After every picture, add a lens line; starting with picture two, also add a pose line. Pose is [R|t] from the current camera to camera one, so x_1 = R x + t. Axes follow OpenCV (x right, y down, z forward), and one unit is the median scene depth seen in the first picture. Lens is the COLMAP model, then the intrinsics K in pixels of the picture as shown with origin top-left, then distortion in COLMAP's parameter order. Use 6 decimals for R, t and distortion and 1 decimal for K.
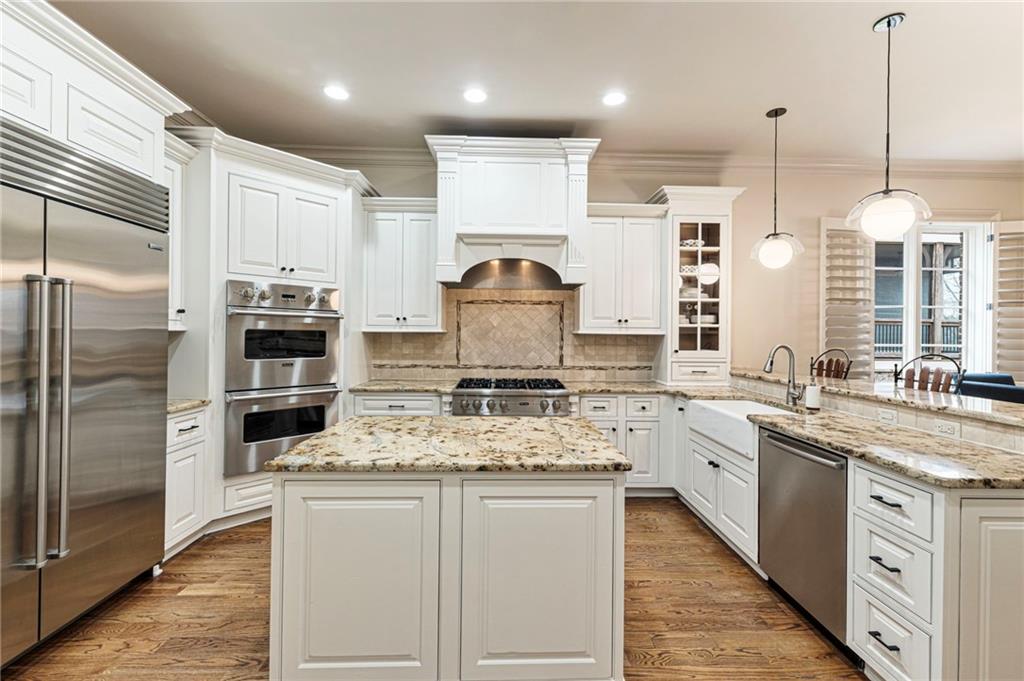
lens RADIAL K [[432.9, 0, 517.3], [0, 432.9, 332.6], [0, 0, 1]] dist [0.003571, 0.001182]
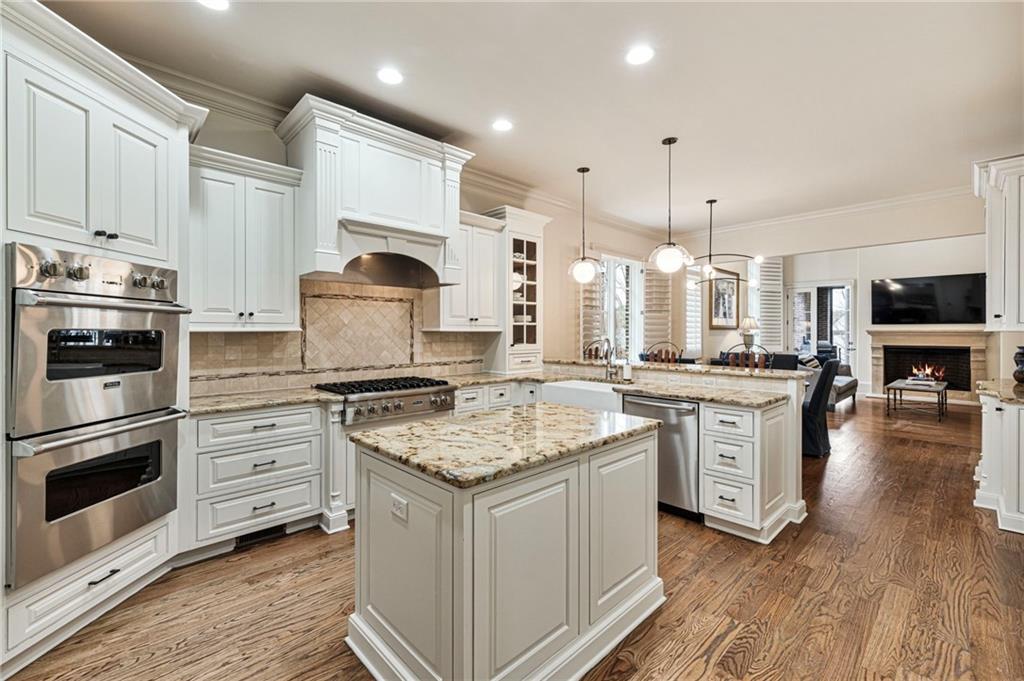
lens RADIAL K [[432.9, 0, 516.4], [0, 432.9, 331.9], [0, 0, 1]] dist [0.003571, 0.001182]
pose [[0.744061, -0.010655, 0.668026, -0.420192], [0.006254, 0.999940, 0.008983, -0.004232], [-0.668082, -0.002506, 0.744083, 0.100790]]
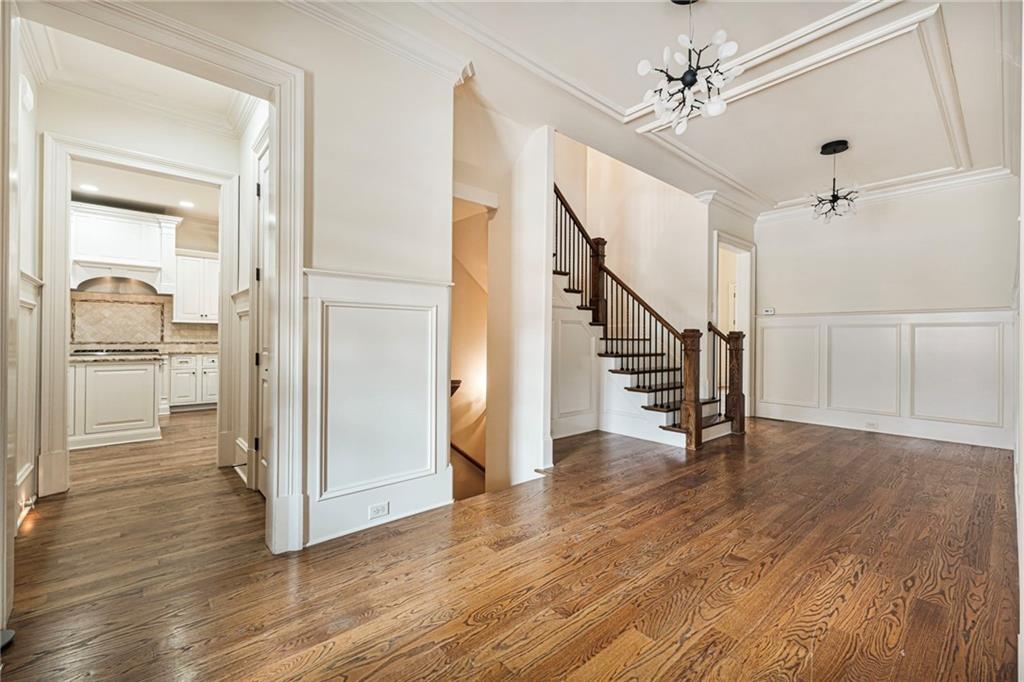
lens RADIAL K [[432.9, 0, 517.5], [0, 432.9, 335.8], [0, 0, 1]] dist [0.003571, 0.001182]
pose [[0.771055, -0.001500, 0.636767, 0.099718], [-0.001015, 0.999993, 0.003585, 0.050137], [-0.636768, -0.003410, 0.771048, -1.242245]]
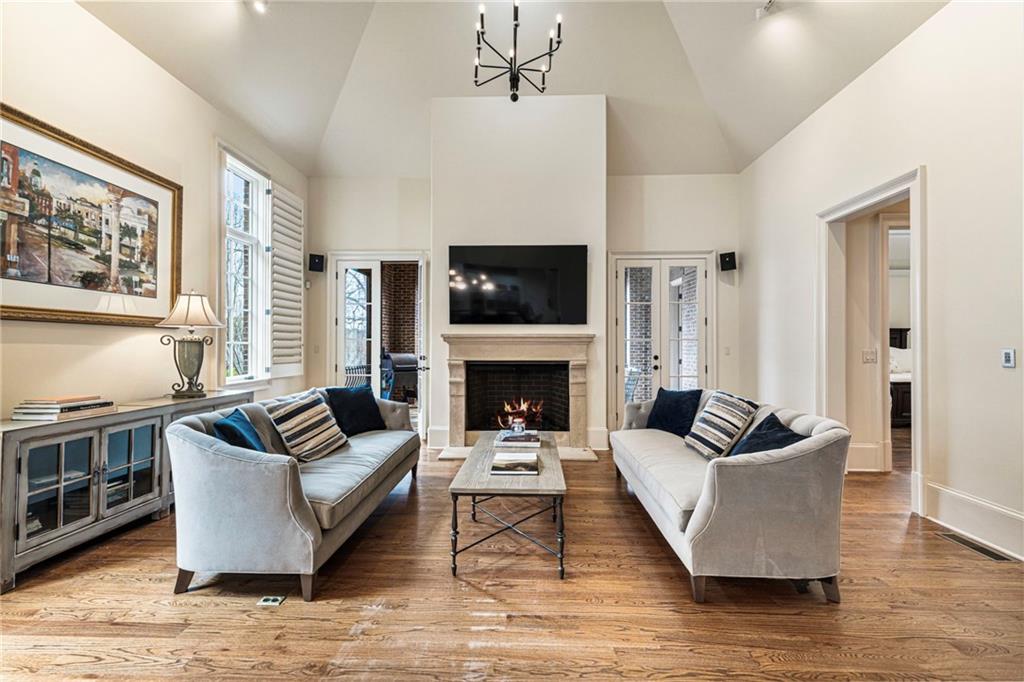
lens RADIAL K [[432.9, 0, 513.3], [0, 432.9, 339.4], [0, 0, 1]] dist [0.003571, 0.001182]
pose [[0.066709, 0.004356, 0.997763, 1.355030], [-0.002350, 0.999988, -0.004208, 0.042502], [-0.997770, -0.002064, 0.066719, 0.291298]]
